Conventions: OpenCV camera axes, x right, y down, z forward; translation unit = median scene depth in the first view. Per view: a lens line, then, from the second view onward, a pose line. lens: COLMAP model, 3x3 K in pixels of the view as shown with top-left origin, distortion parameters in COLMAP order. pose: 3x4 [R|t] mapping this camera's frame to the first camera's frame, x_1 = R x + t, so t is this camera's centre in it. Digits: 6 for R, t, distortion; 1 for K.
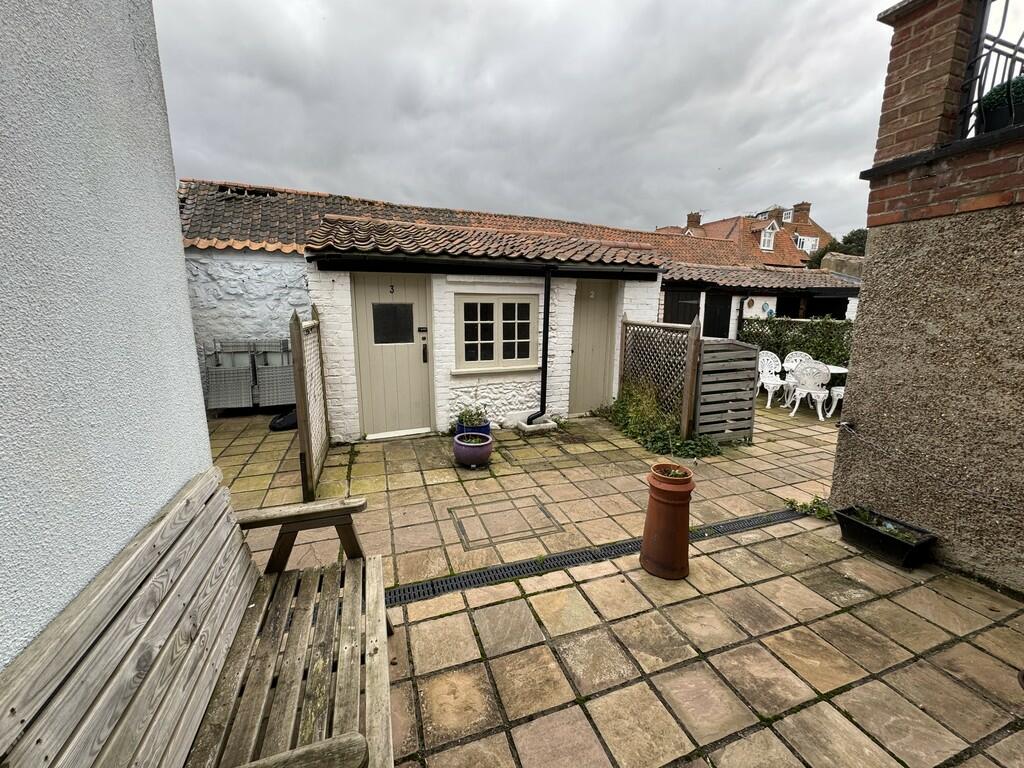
lens RADIAL K [[409.1, 0, 513.3], [0, 409.1, 380.9], [0, 0, 1]] dist [0.001220, 0.000221]
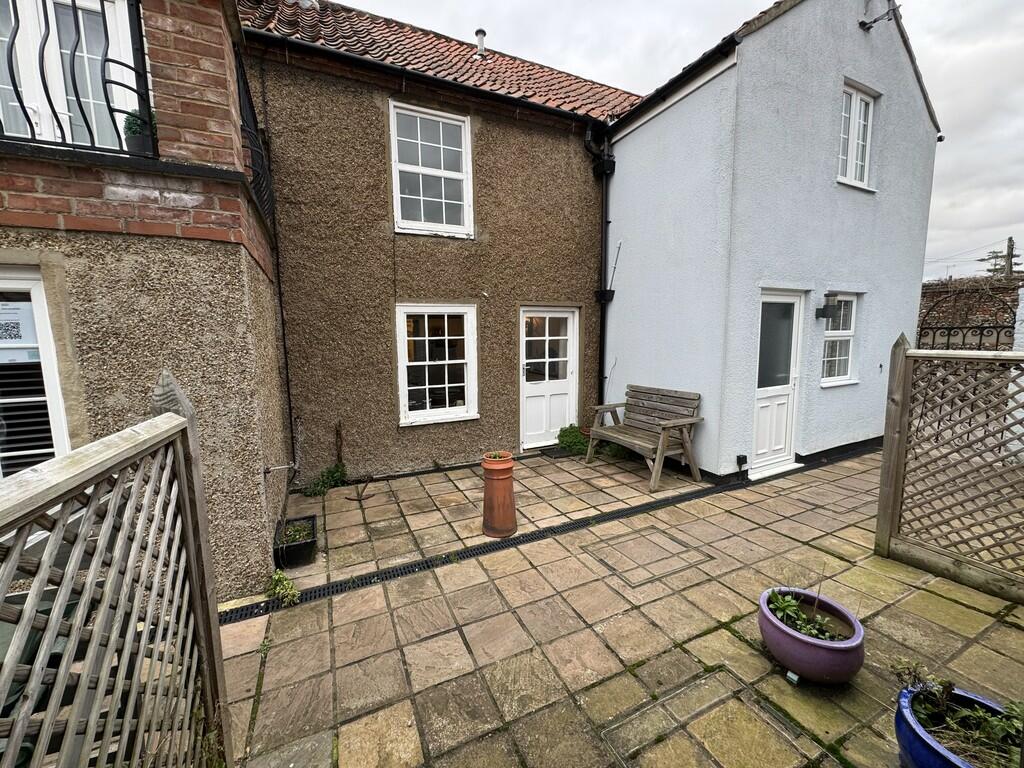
lens RADIAL K [[409.1, 0, 512.9], [0, 409.1, 381.4], [0, 0, 1]] dist [0.001220, 0.000221]
pose [[-0.995198, 0.021283, -0.095539, 0.238258], [-0.007062, 0.957917, 0.286957, -0.206725], [0.097626, 0.286254, -0.953167, 1.145484]]
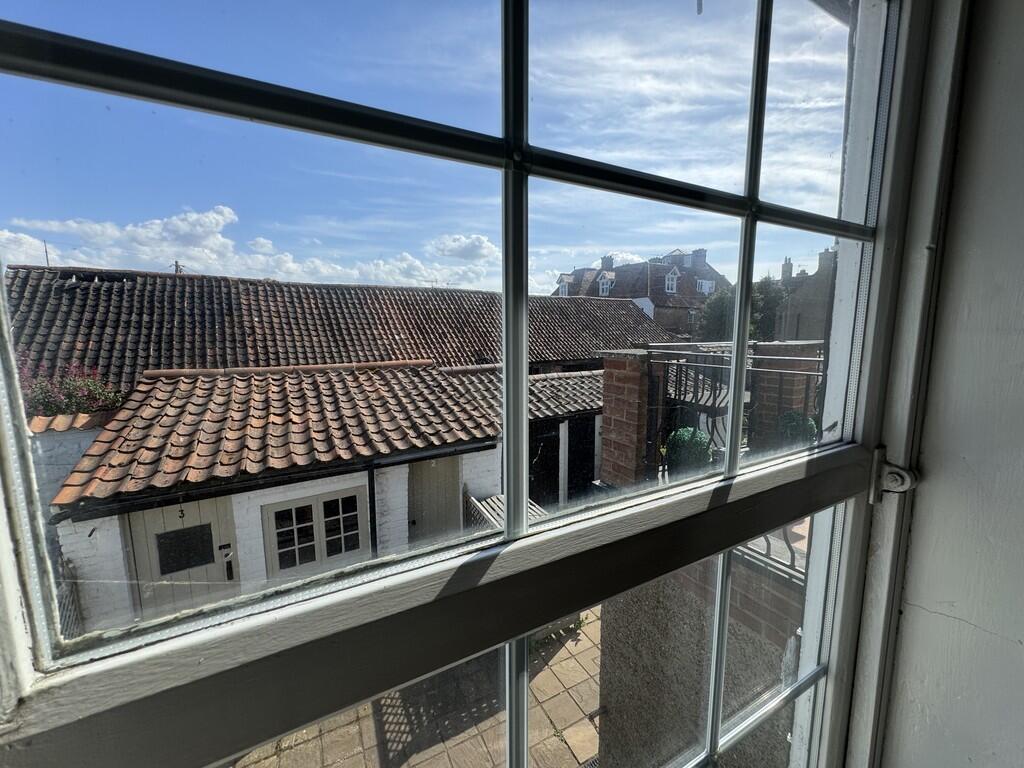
lens RADIAL K [[409.1, 0, 509.9], [0, 409.1, 385.6], [0, 0, 1]] dist [0.001220, 0.000221]
pose [[0.988764, -0.030615, 0.146316, 0.286987], [0.037348, 0.998356, -0.043487, -0.423452], [-0.144744, 0.048463, 0.988282, -0.016493]]
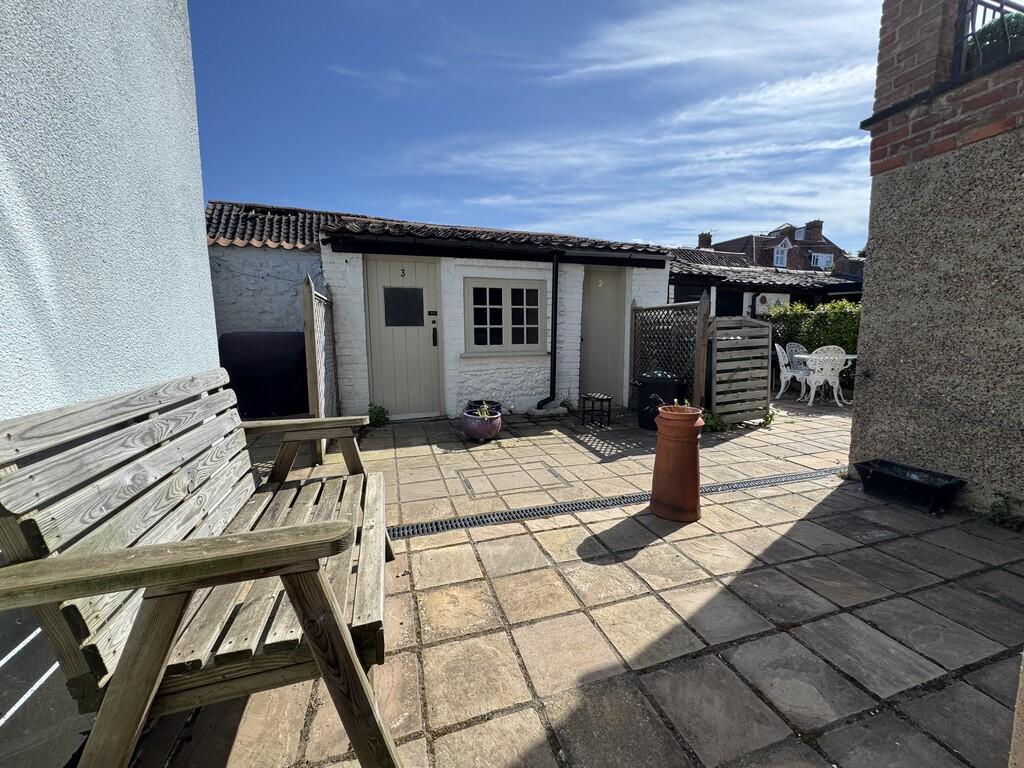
lens RADIAL K [[409.1, 0, 513.4], [0, 409.1, 380.8], [0, 0, 1]] dist [0.001220, 0.000221]
pose [[0.999373, -0.010215, -0.033895, 0.011967], [0.008117, 0.998075, -0.061478, 0.106624], [0.034458, 0.061165, 0.997533, 0.001301]]
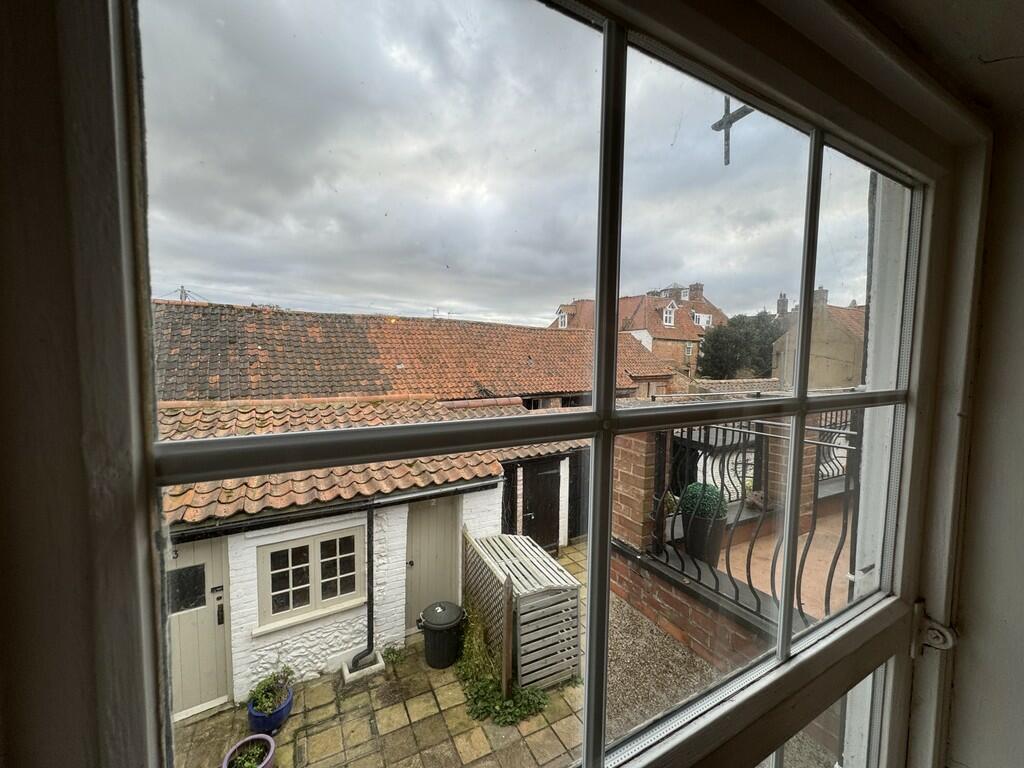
lens RADIAL K [[409.1, 0, 510.3], [0, 409.1, 386.3], [0, 0, 1]] dist [0.001220, 0.000221]
pose [[0.988336, -0.003020, 0.152259, 0.274205], [0.019692, 0.993944, -0.108111, -0.456098], [-0.151011, 0.109848, 0.982410, -0.020365]]
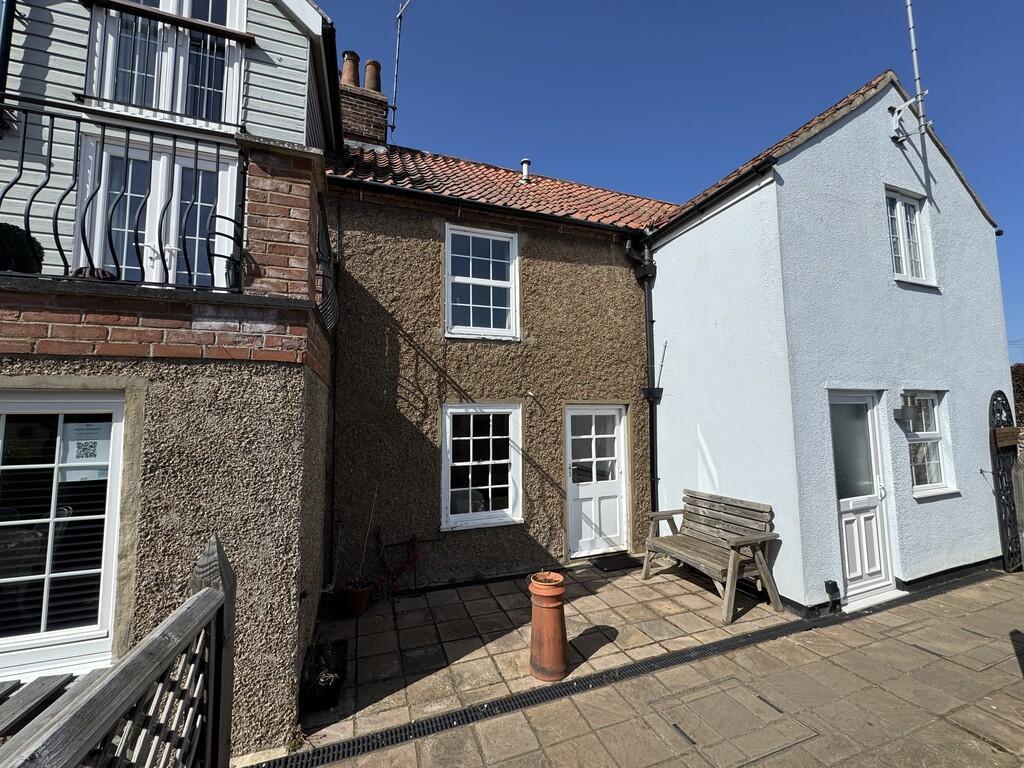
lens RADIAL K [[409.1, 0, 513.5], [0, 409.1, 382.5], [0, 0, 1]] dist [0.001220, 0.000221]
pose [[-0.999958, 0.007804, -0.004879, 0.252170], [0.007334, 0.995926, 0.089874, -0.242011], [0.005560, 0.089835, -0.995941, 1.115232]]
